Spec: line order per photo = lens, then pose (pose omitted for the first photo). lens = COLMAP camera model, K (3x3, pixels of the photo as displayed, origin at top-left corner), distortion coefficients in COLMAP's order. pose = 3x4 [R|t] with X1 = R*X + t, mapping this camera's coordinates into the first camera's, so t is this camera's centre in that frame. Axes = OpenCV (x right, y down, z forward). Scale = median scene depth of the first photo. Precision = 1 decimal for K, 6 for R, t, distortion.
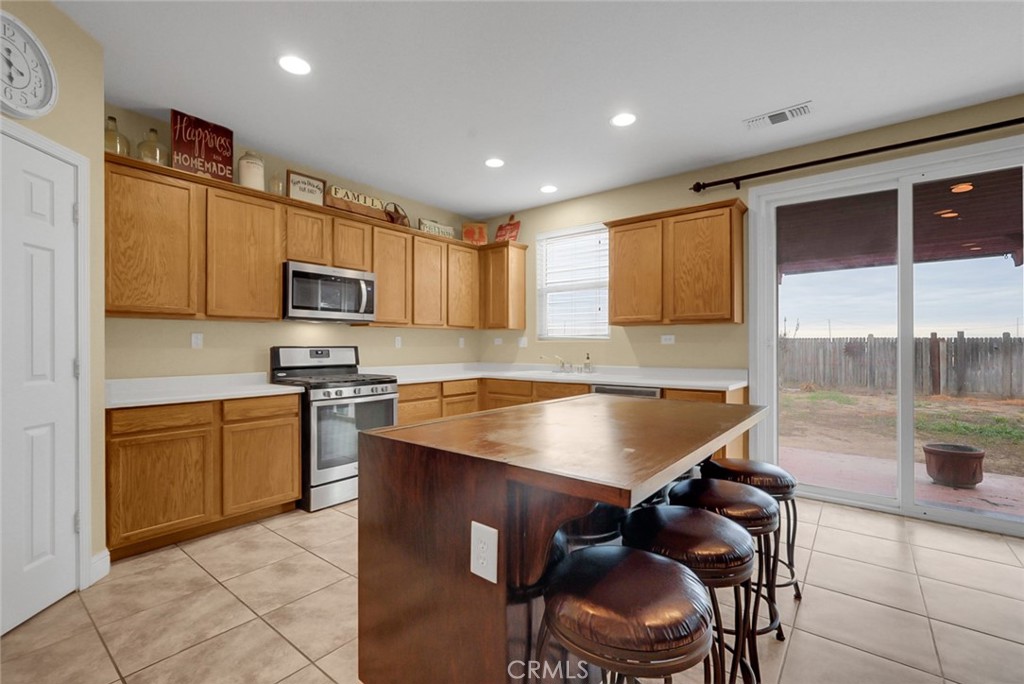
lens RADIAL K [[444.9, 0, 510.9], [0, 444.9, 343.4], [0, 0, 1]] dist [-0.002276, 0.002900]
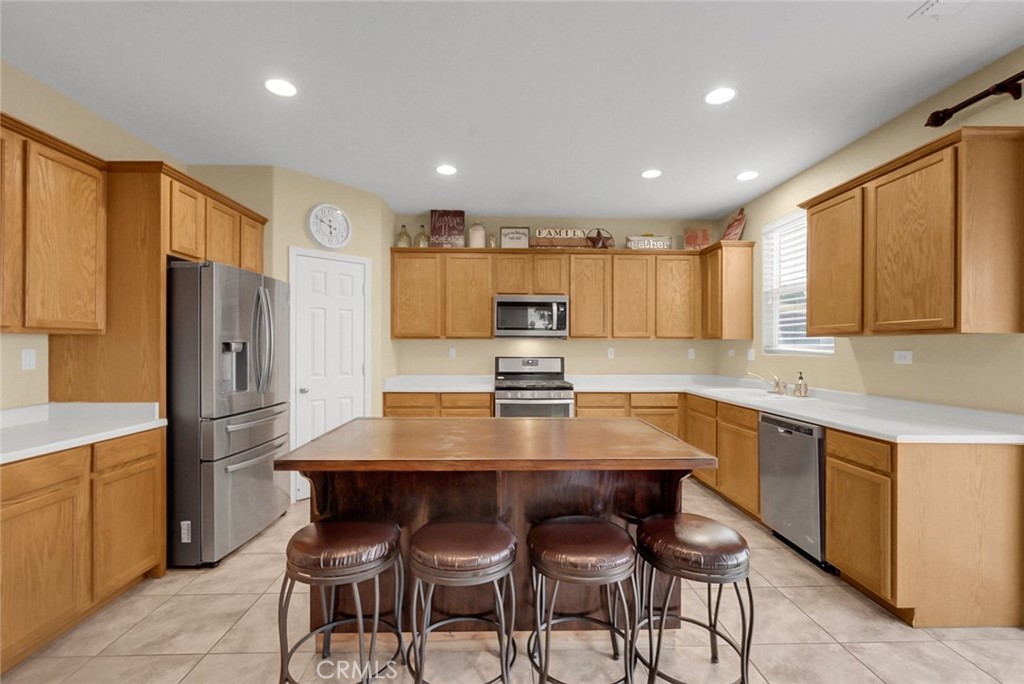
lens RADIAL K [[444.9, 0, 514.7], [0, 444.9, 345.0], [0, 0, 1]] dist [-0.002276, 0.002900]
pose [[0.658014, 0.001336, -0.753004, 0.501041], [-0.000934, 0.999999, 0.000958, -0.029239], [0.753005, 0.000073, 0.658015, 0.128059]]
